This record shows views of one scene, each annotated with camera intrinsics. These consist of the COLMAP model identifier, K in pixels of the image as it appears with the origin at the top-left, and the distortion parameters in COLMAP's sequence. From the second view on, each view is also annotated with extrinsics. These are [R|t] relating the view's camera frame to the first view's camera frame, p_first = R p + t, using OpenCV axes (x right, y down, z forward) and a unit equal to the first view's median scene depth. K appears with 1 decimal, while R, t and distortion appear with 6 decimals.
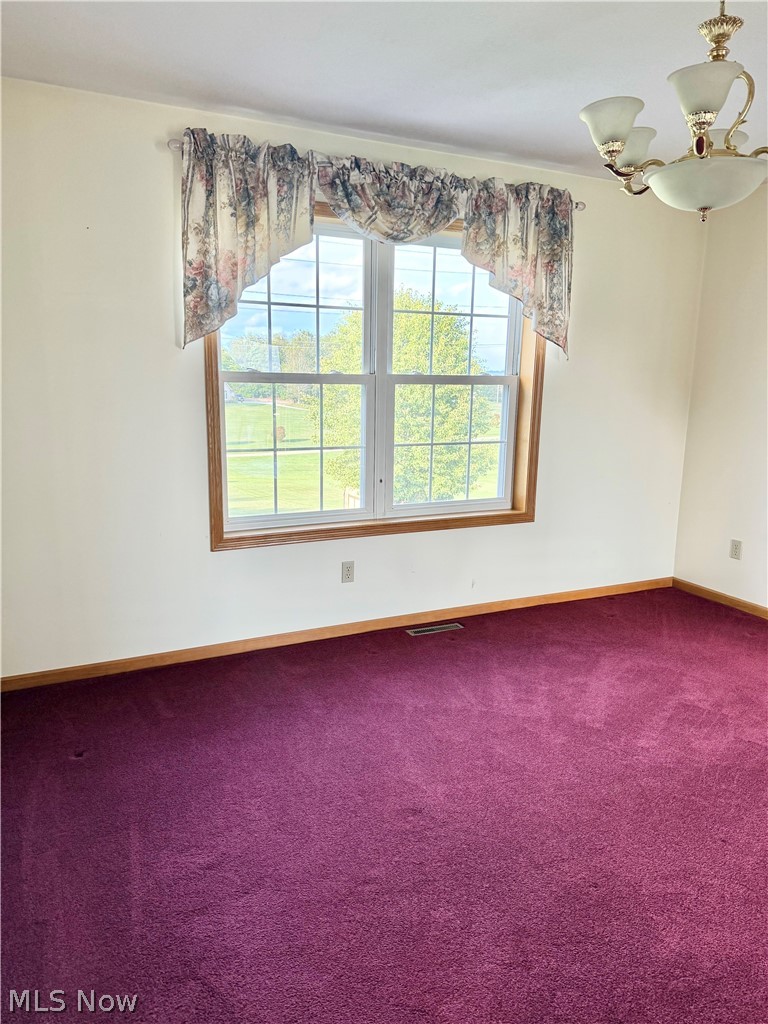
lens RADIAL K [[720.2, 0, 364.9], [0, 720.2, 532.5], [0, 0, 1]] dist [0.040457, -0.050615]
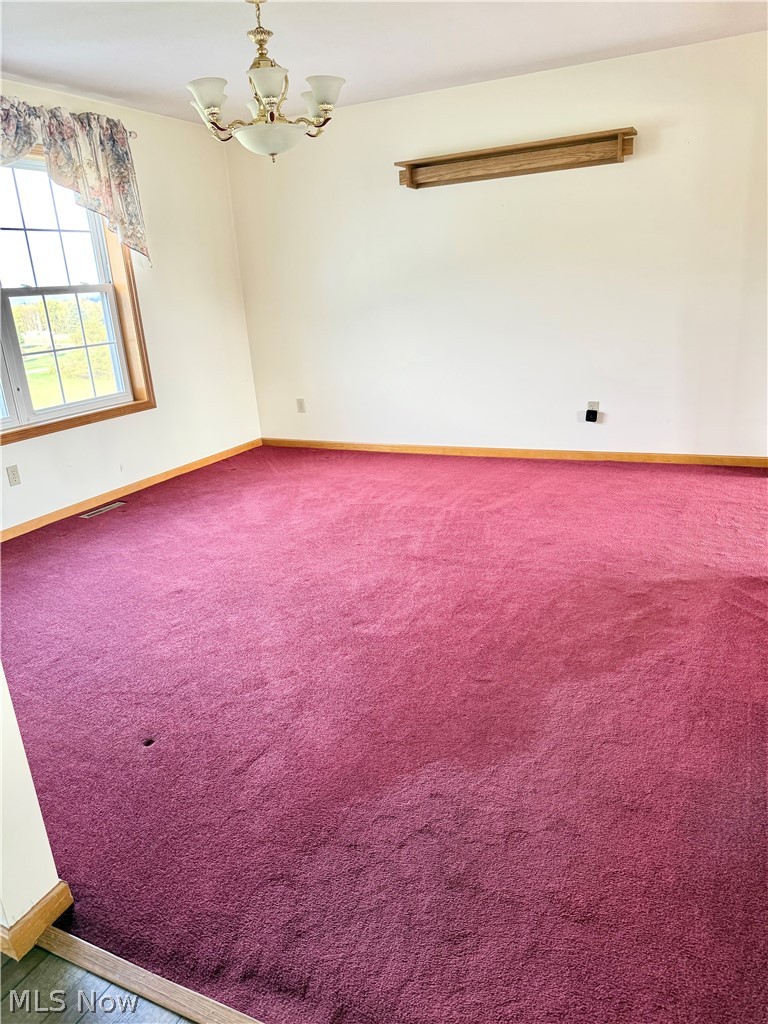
lens RADIAL K [[720.2, 0, 364.9], [0, 720.2, 532.5], [0, 0, 1]] dist [0.040457, -0.050615]
pose [[0.797539, -0.258897, 0.544888, -0.234225], [0.203694, 0.965752, 0.160723, 0.073835], [-0.567838, -0.017192, 0.822961, -0.228518]]
